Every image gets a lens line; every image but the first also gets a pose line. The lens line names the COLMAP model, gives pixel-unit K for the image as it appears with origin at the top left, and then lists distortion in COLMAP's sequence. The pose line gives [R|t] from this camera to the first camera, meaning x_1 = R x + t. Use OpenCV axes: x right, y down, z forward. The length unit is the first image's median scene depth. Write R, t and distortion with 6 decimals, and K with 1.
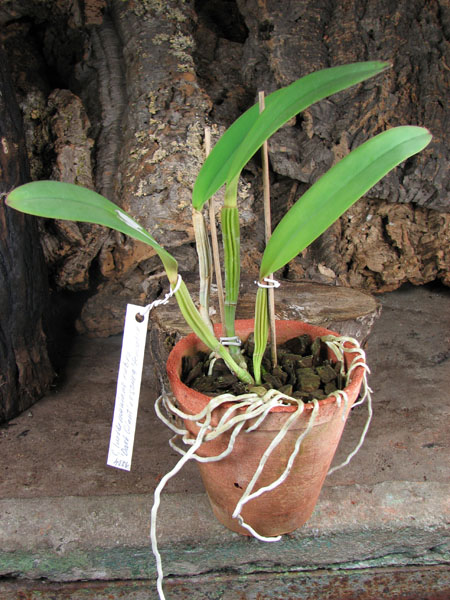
lens RADIAL K [[654.3, 0, 201.7], [0, 654.3, 288.3], [0, 0, 1]] dist [-0.123794, 0.000000]
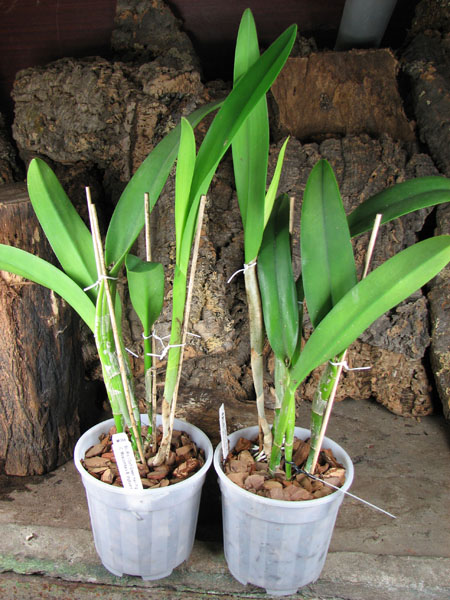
lens RADIAL K [[654.3, 0, 198.5], [0, 654.3, 289.4], [0, 0, 1]] dist [-0.123794, 0.000000]
pose [[0.991413, 0.093471, -0.091449, 0.117816], [-0.096973, 0.994685, -0.034620, -0.165147], [0.087727, 0.043191, 0.995208, -0.399565]]
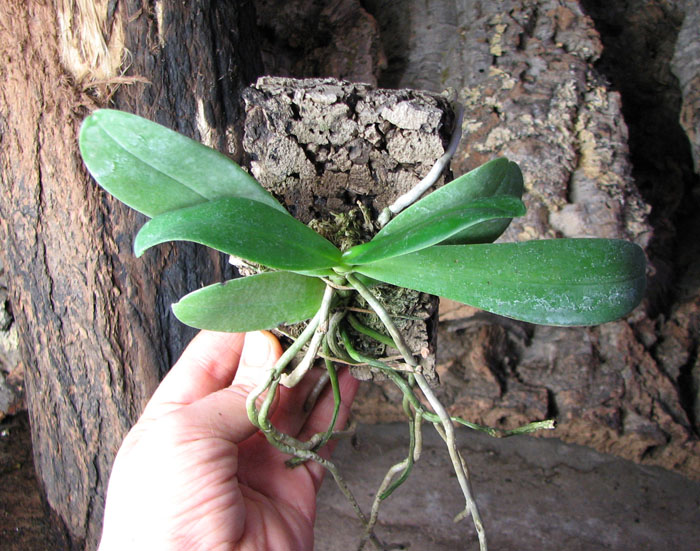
lens RADIAL K [[1048.5, 0, 361.9], [0, 1048.5, 285.7], [0, 0, 1]] dist [-0.151403, 0.000000]
pose [[0.976918, 0.133252, -0.166959, -0.011209], [-0.120520, 0.989130, 0.084245, -0.133479], [0.176370, -0.062179, 0.982358, 0.063364]]
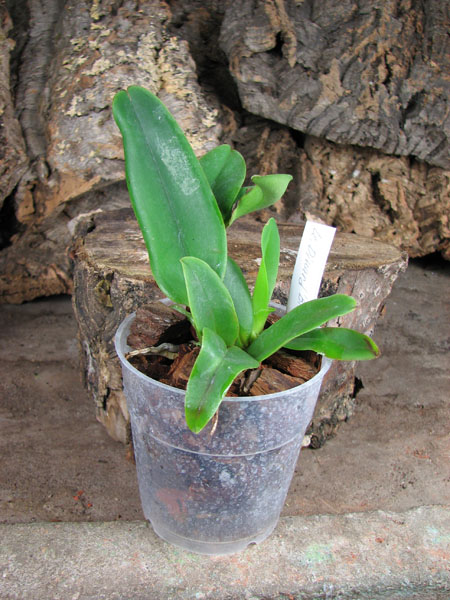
lens RADIAL K [[654.3, 0, 202.8], [0, 654.3, 284.8], [0, 0, 1]] dist [-0.123794, 0.000000]
pose [[0.993932, 0.042989, 0.101251, -0.011215], [-0.041312, 0.998973, -0.018595, 0.059325], [-0.101946, 0.014299, 0.994687, 0.232728]]
